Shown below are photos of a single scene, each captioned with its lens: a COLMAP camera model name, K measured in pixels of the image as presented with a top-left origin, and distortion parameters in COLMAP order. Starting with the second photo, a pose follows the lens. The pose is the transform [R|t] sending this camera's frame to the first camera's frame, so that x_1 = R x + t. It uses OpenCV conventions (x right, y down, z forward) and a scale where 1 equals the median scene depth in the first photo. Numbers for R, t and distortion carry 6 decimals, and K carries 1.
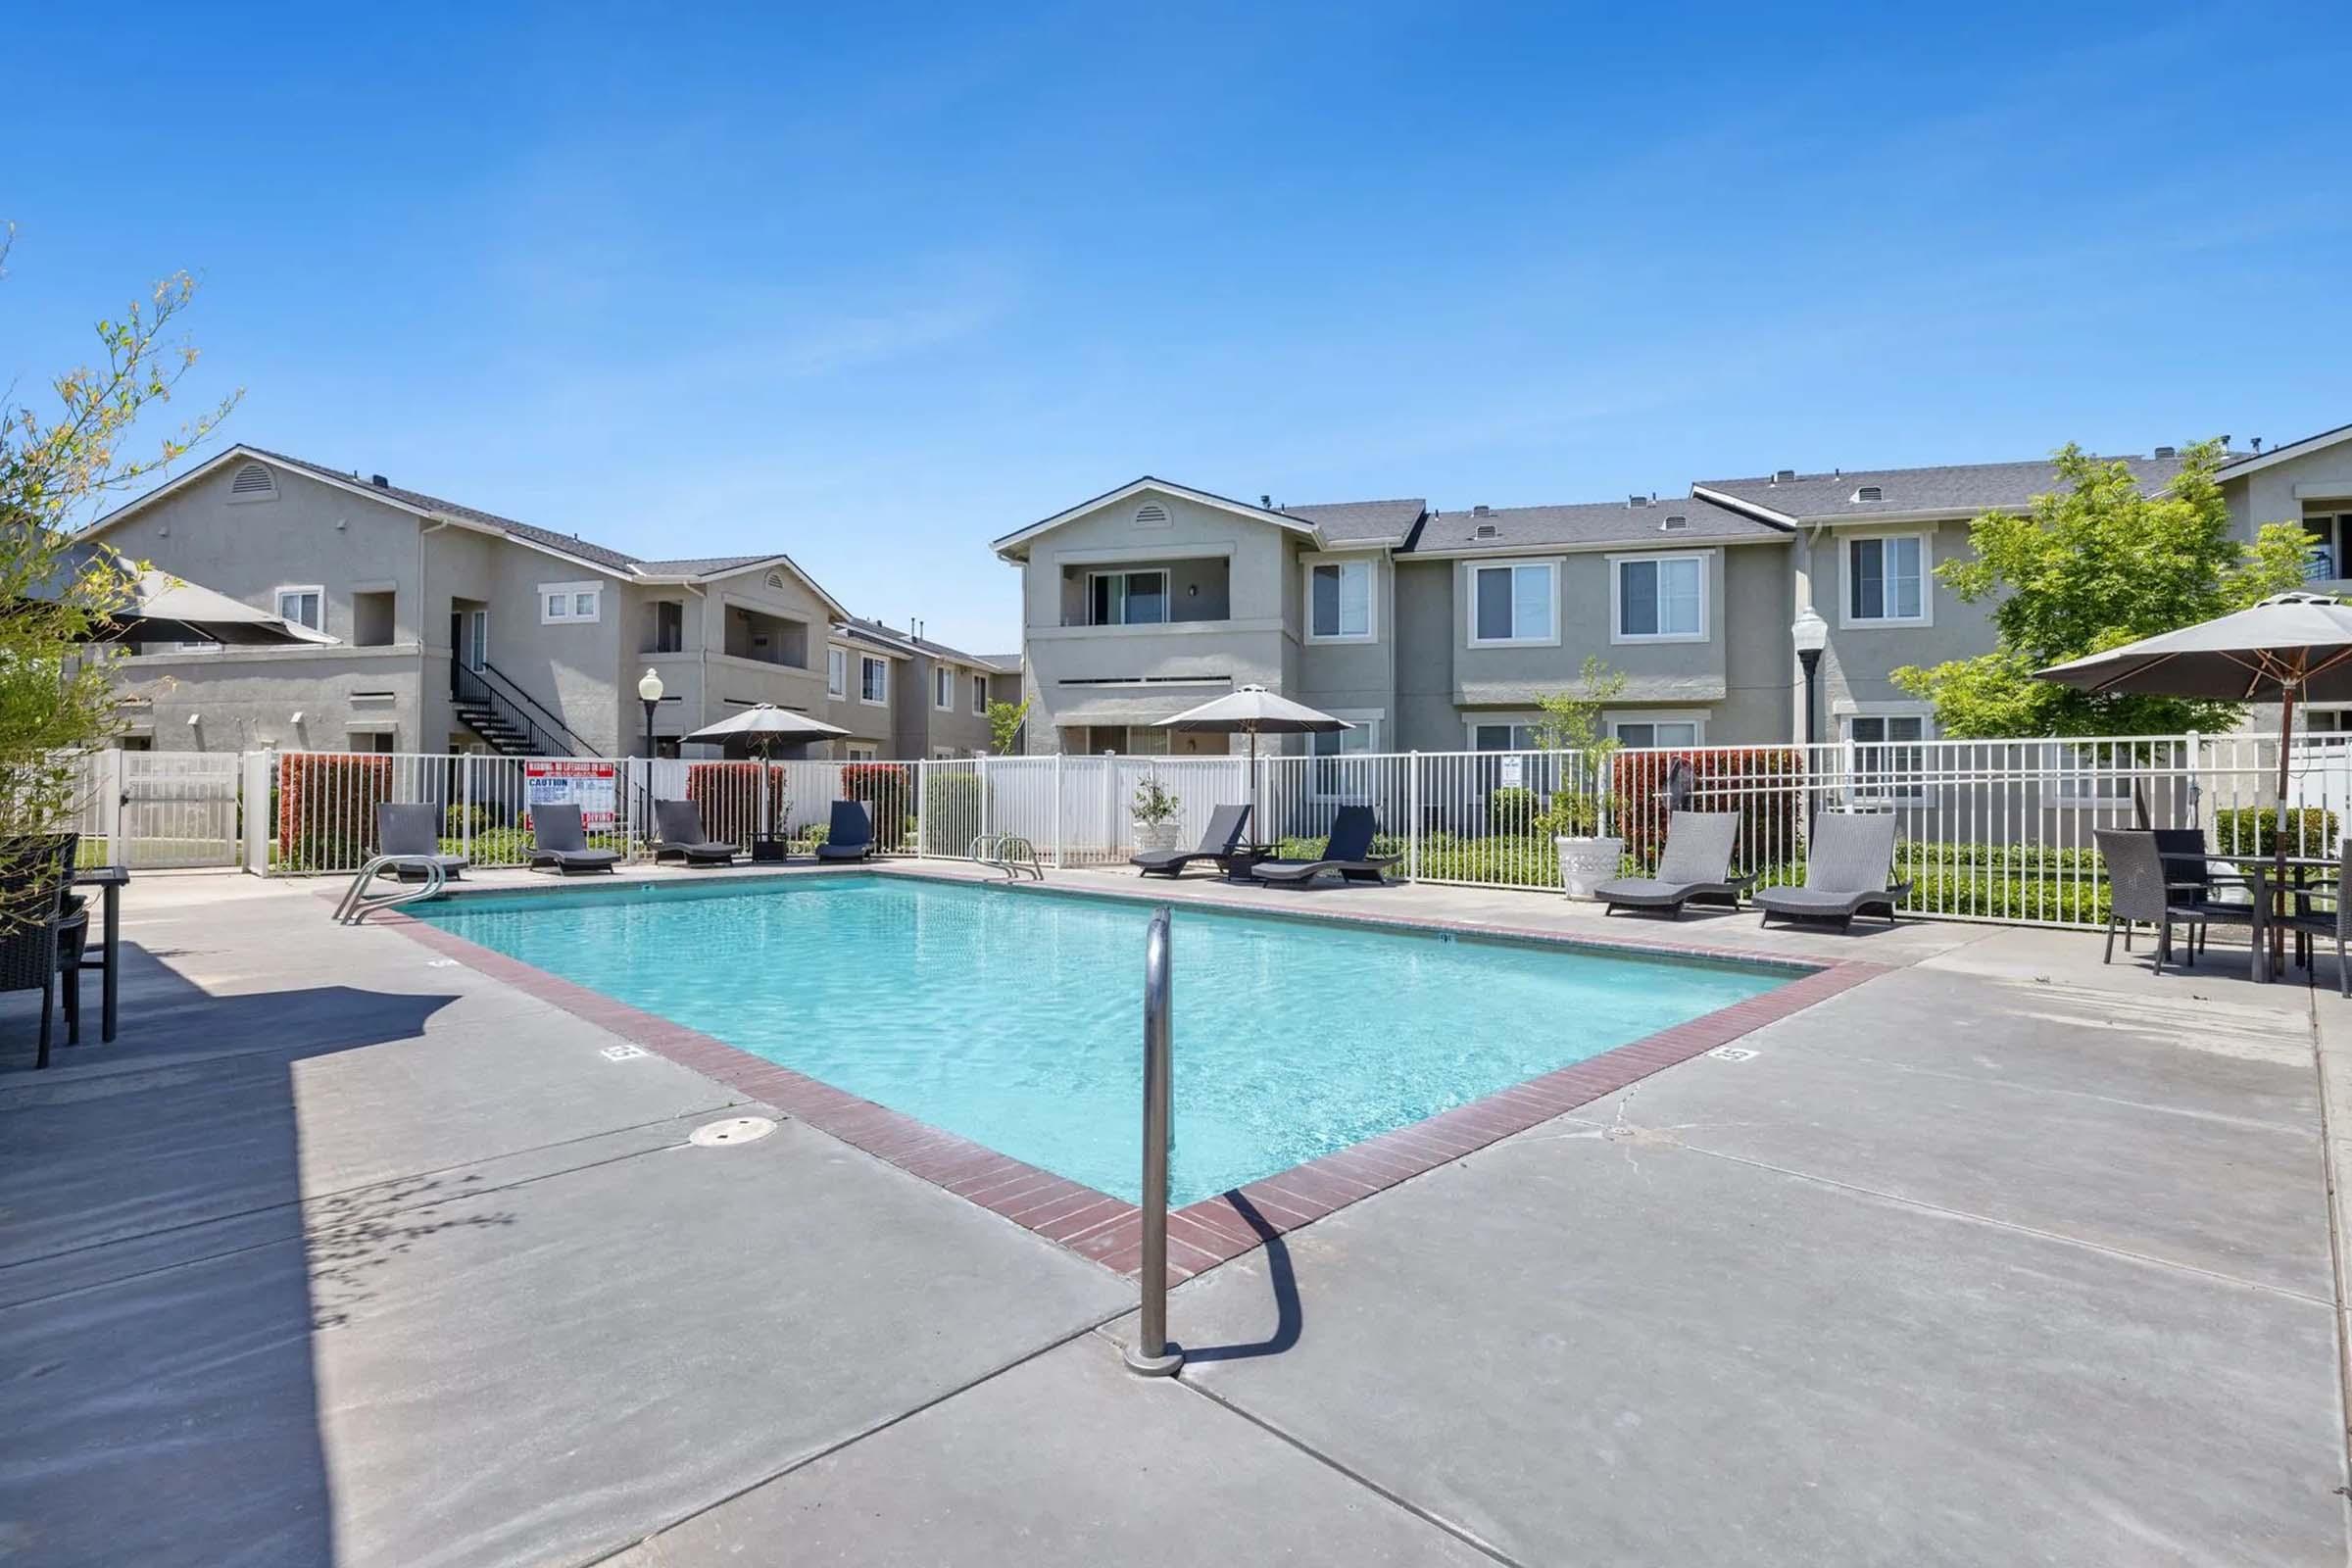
lens RADIAL K [[1136.4, 0, 1186.2], [0, 1136.4, 773.8], [0, 0, 1]] dist [0.001863, 0.000233]
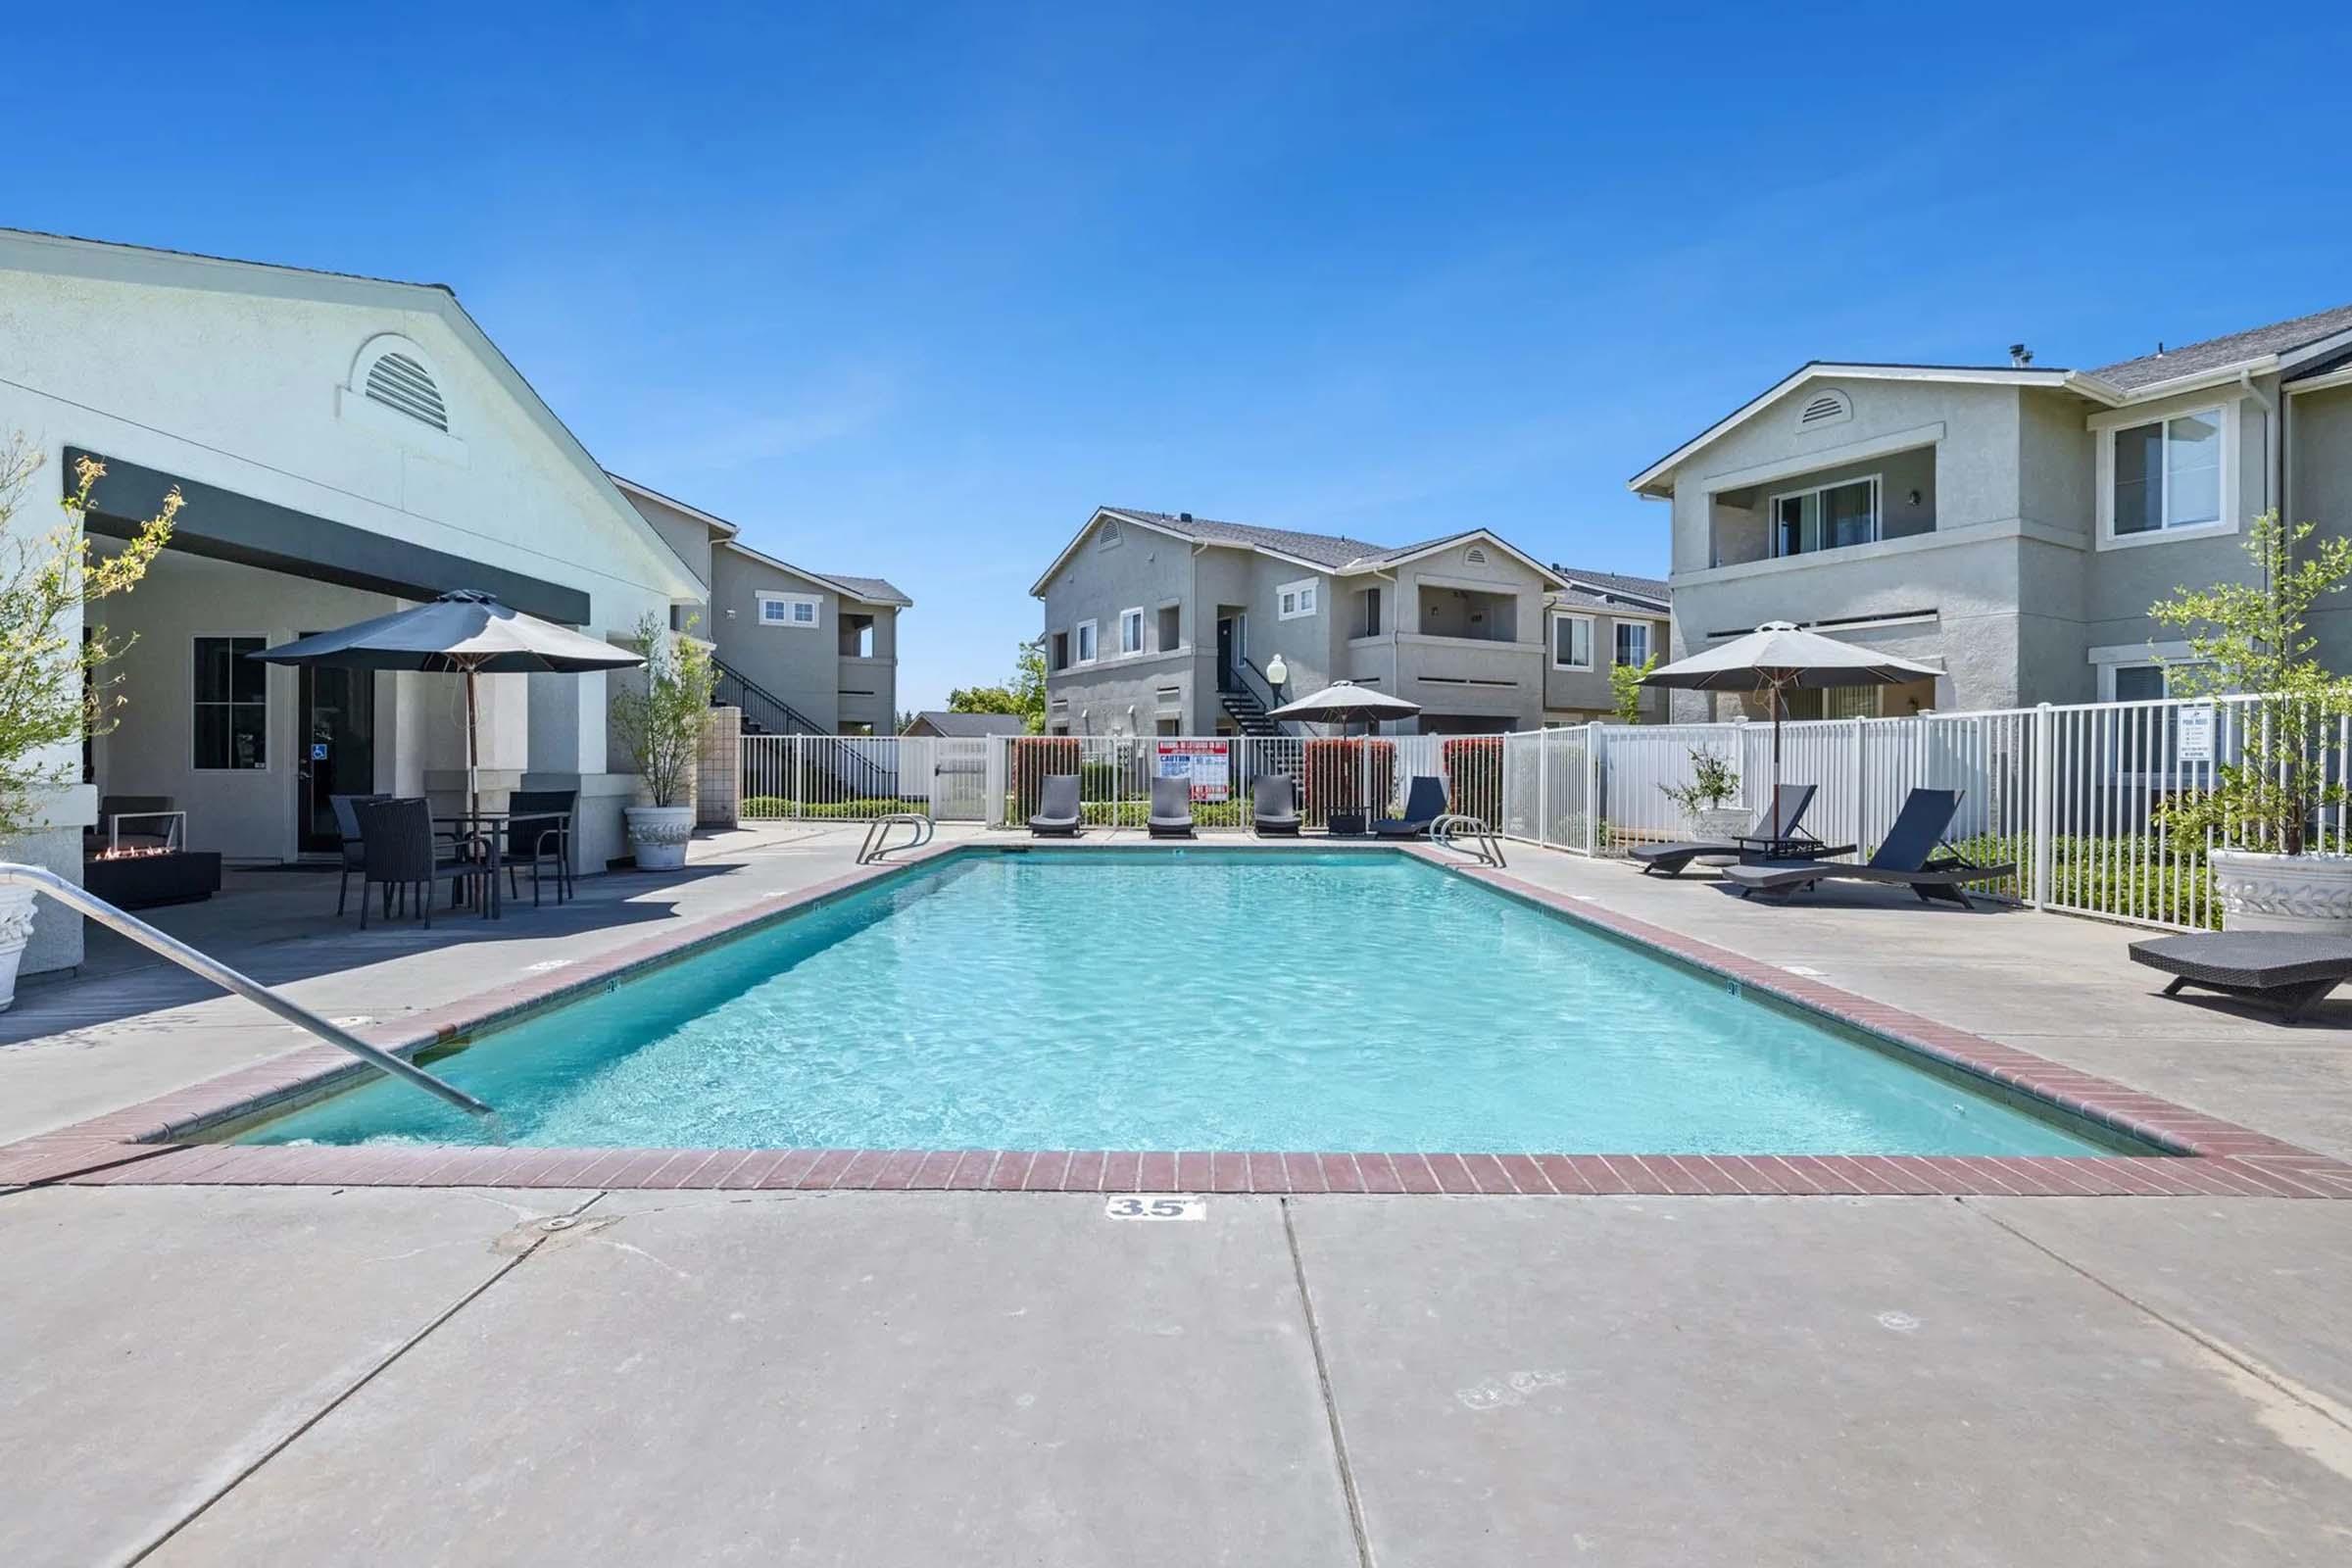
lens RADIAL K [[1136.4, 0, 1169.5], [0, 1136.4, 772.2], [0, 0, 1]] dist [0.001863, 0.000233]
pose [[0.706520, 0.004312, -0.707680, 0.195168], [0.009632, 0.999830, 0.015708, 0.002334], [0.707628, -0.017914, 0.706358, 0.127235]]
